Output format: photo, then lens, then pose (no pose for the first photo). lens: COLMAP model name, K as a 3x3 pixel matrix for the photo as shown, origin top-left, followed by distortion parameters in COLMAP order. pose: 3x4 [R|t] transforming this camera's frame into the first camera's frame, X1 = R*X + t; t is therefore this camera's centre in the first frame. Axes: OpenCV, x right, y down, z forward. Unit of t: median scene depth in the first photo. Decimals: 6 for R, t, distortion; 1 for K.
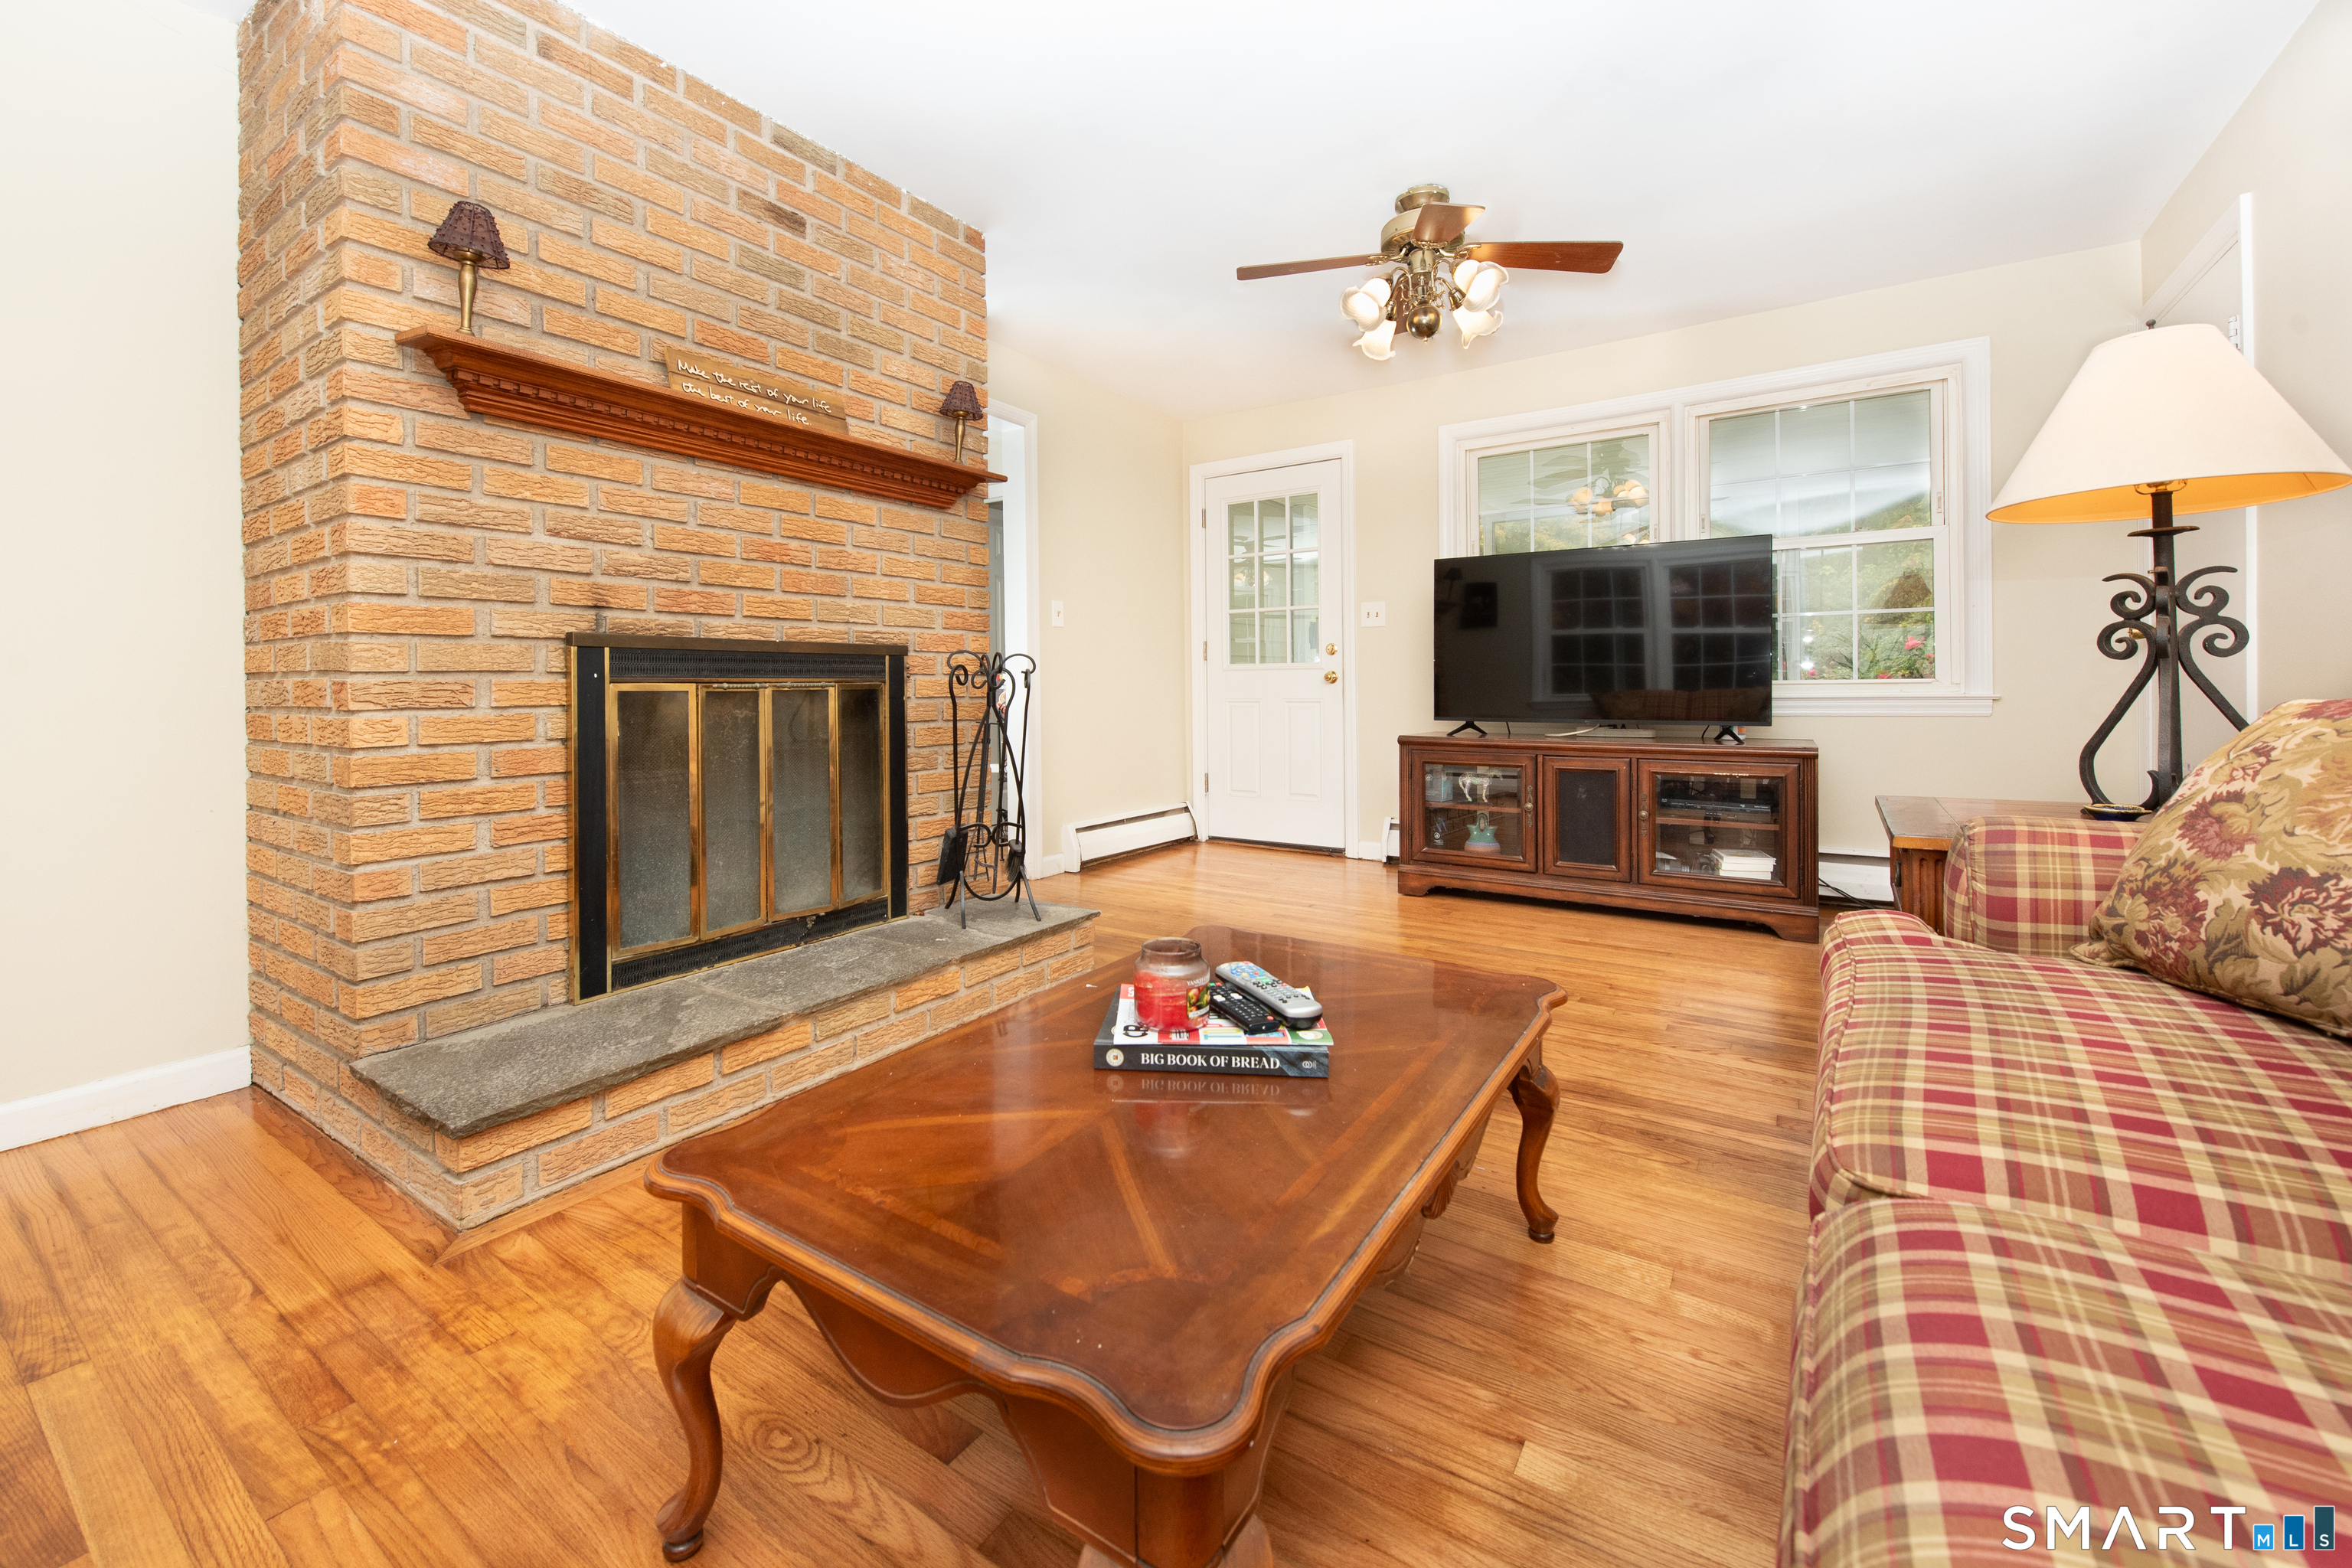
lens RADIAL K [[943.2, 0, 1195.8], [0, 943.2, 683.3], [0, 0, 1]] dist [-0.000384, 0.000004]
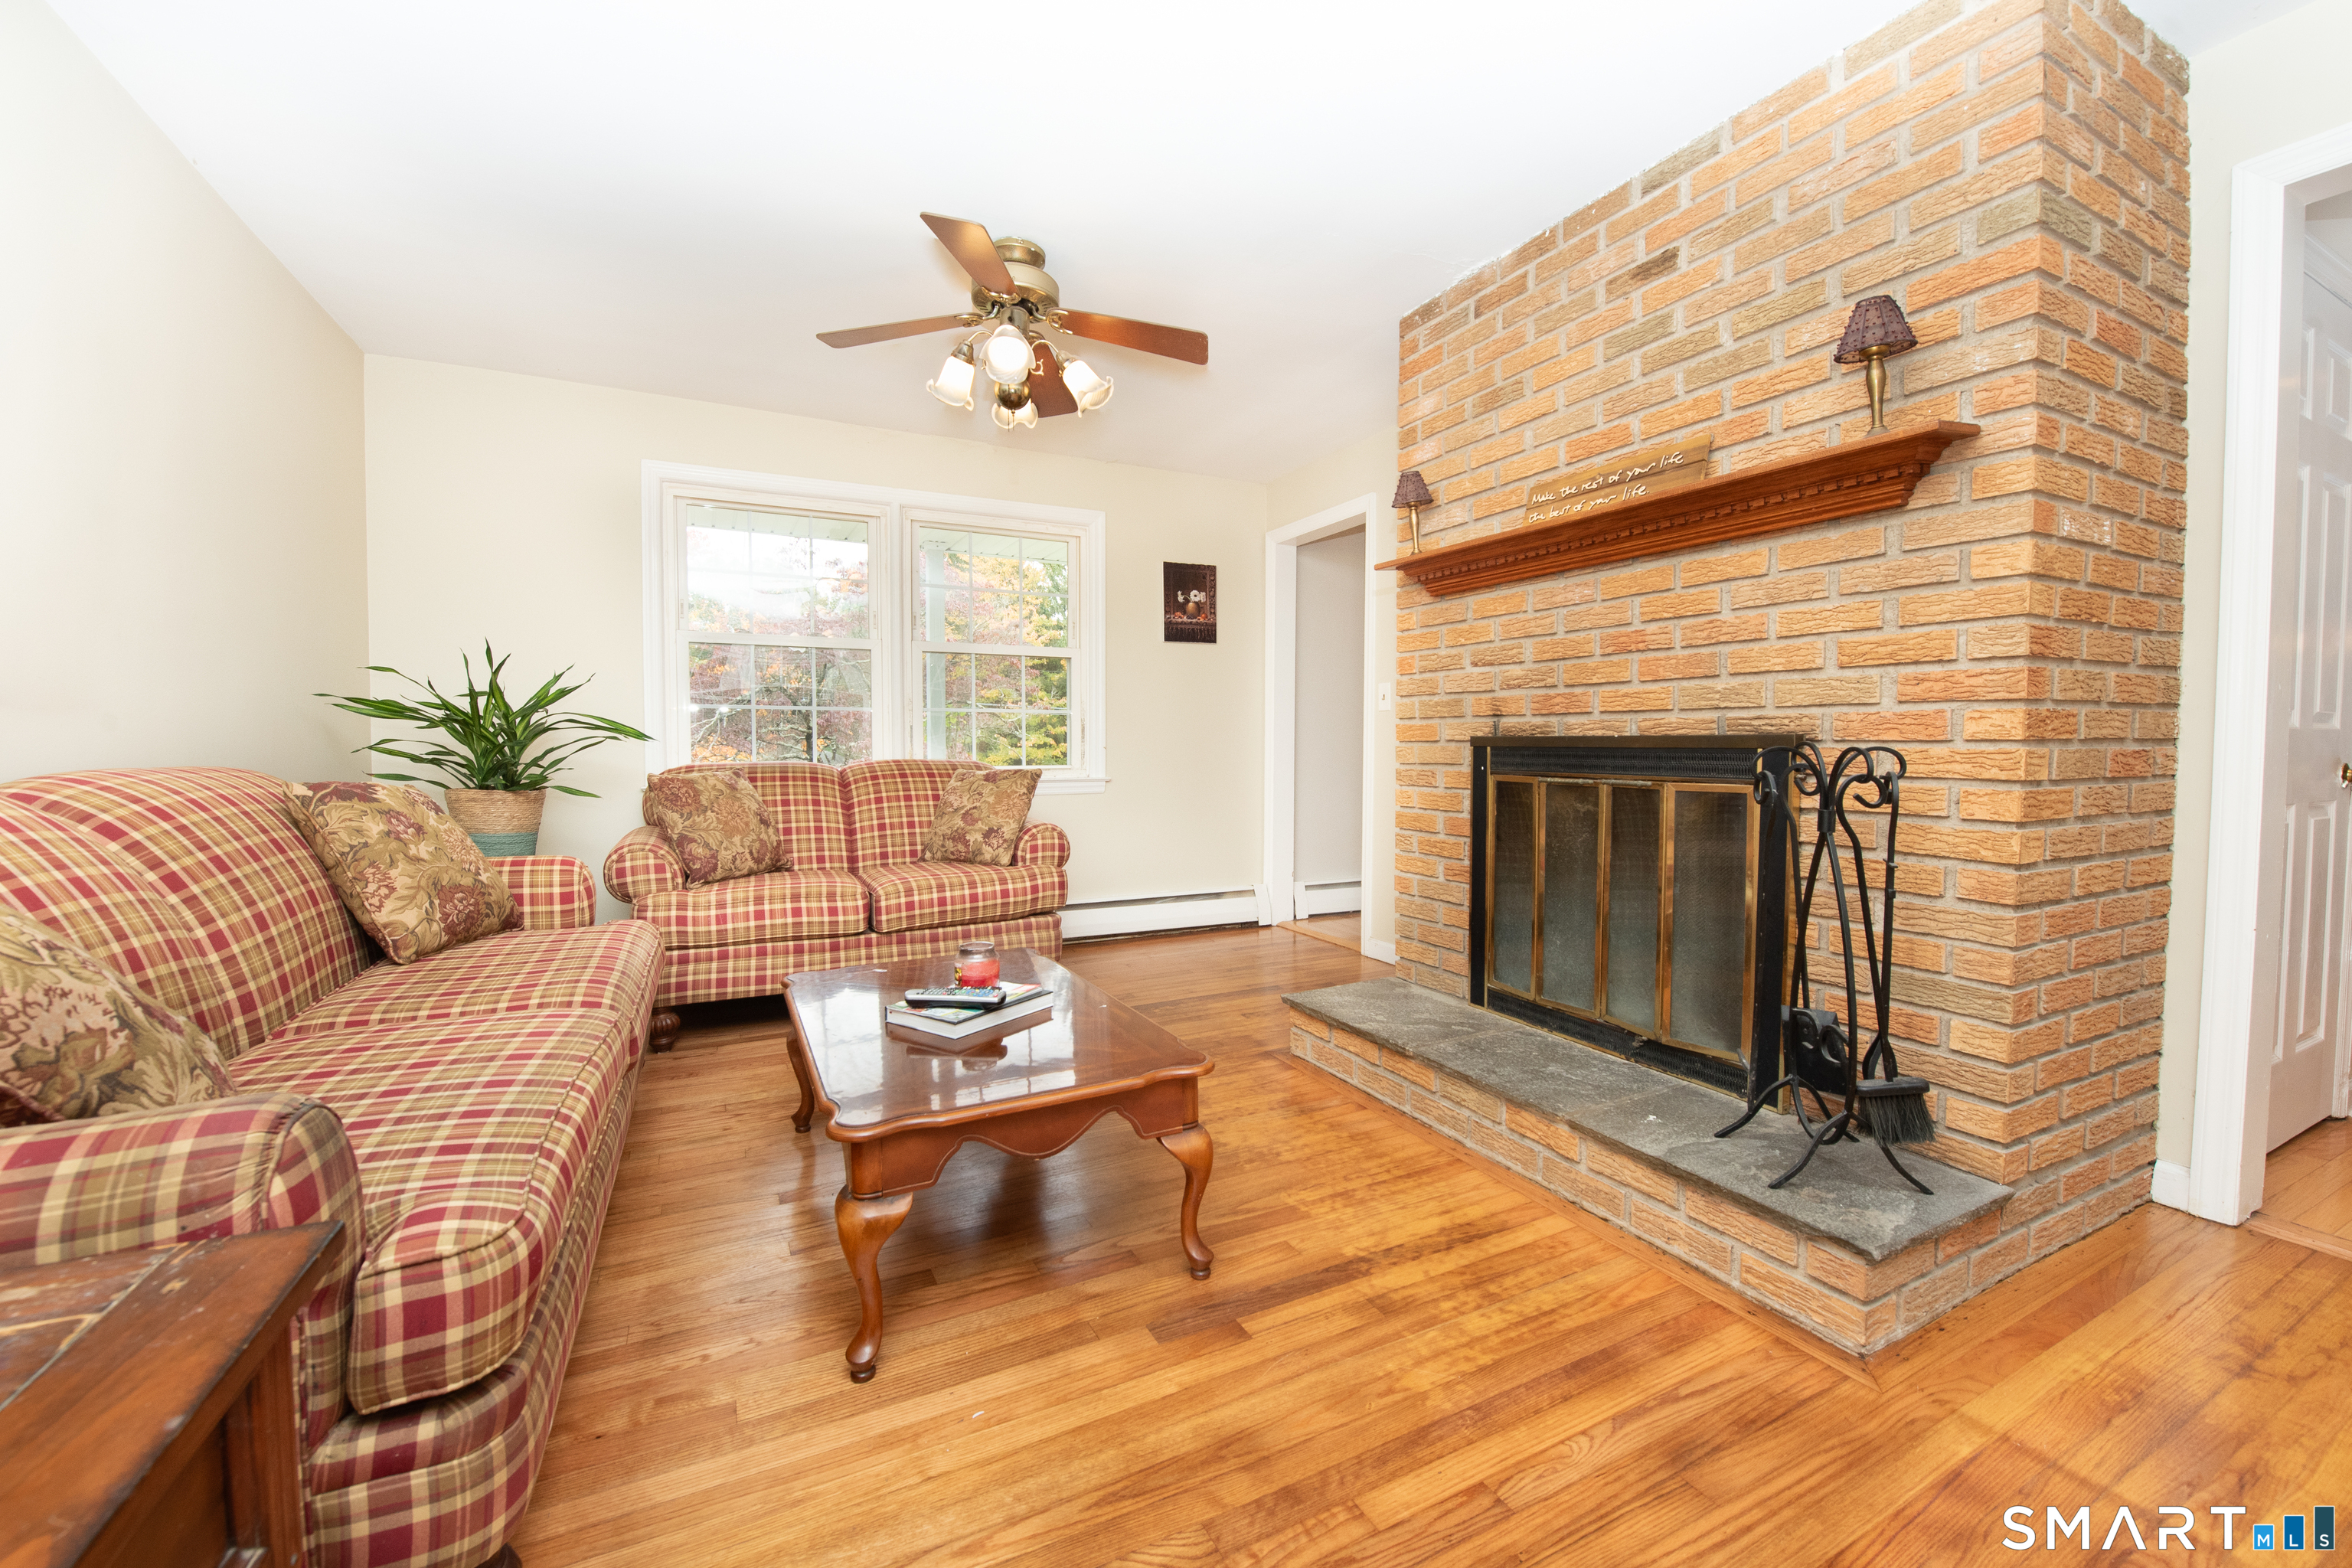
lens RADIAL K [[927.0, 0, 1180.3], [0, 927.0, 784.5], [0, 0, 1]] dist [0.000207, 0.000008]
pose [[-0.496393, 0.044283, -0.866967, 0.616910], [0.000741, 0.998719, 0.050589, -0.044664], [0.868097, 0.024470, -0.495790, 1.114778]]
